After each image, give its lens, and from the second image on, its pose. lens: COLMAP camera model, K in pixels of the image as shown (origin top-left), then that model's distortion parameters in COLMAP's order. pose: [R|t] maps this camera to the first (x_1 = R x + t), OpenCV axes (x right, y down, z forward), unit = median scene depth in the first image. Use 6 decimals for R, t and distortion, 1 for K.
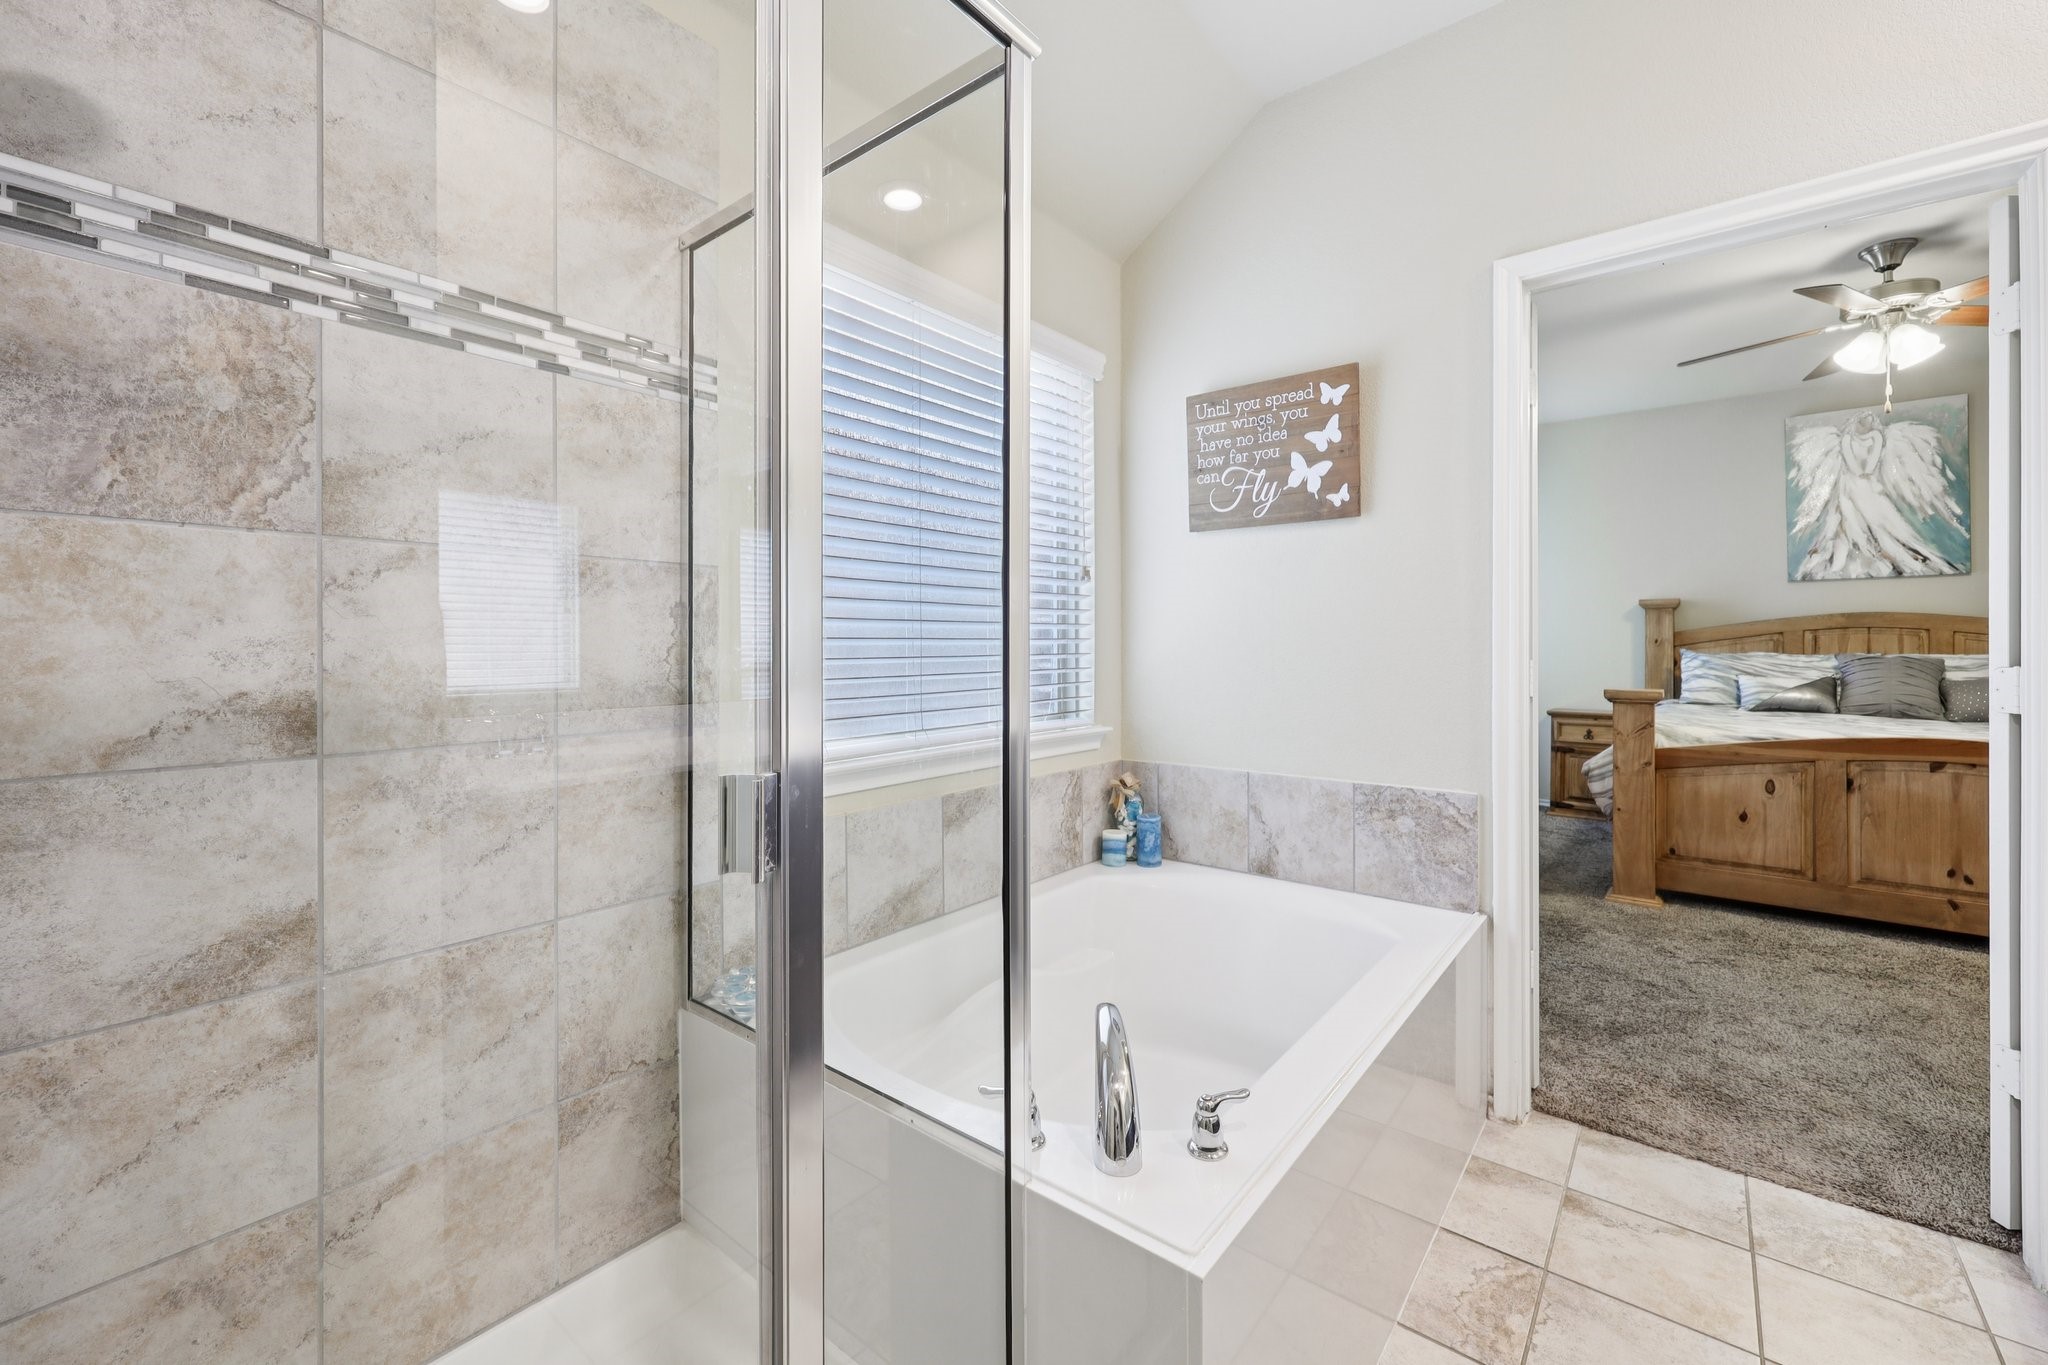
lens RADIAL K [[844.4, 0, 1023.9], [0, 844.4, 649.2], [0, 0, 1]] dist [0.001147, 0.000050]
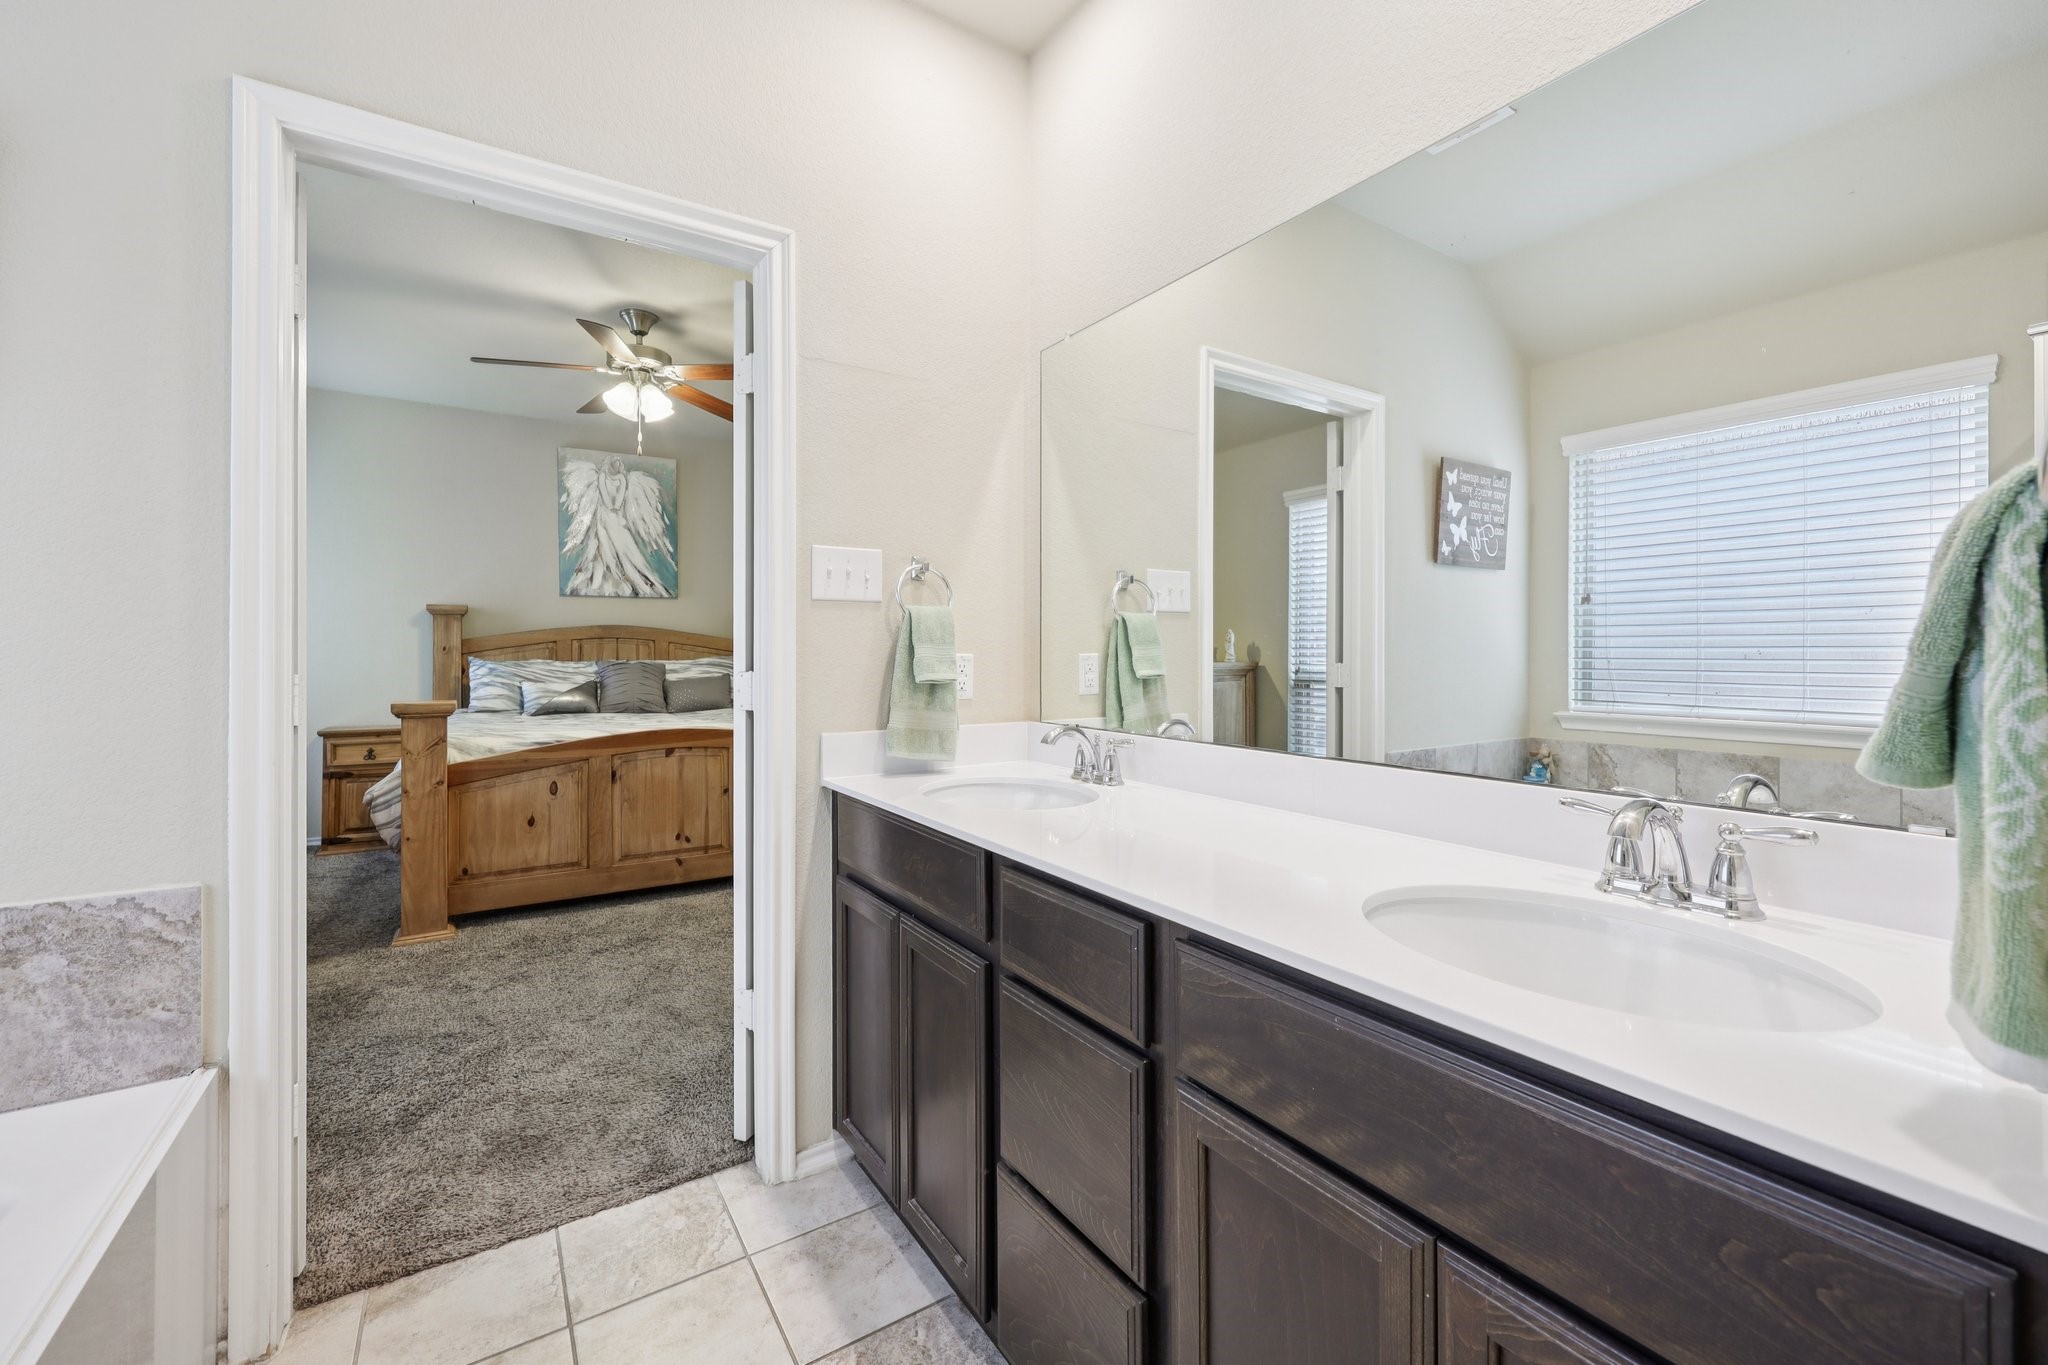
lens RADIAL K [[844.4, 0, 1023.9], [0, 844.4, 649.2], [0, 0, 1]] dist [0.001147, 0.000050]
pose [[0.313903, 0.005149, 0.949441, 0.073180], [0.003195, 0.999974, -0.006479, -0.000934], [-0.949450, 0.005068, 0.313878, 0.121254]]
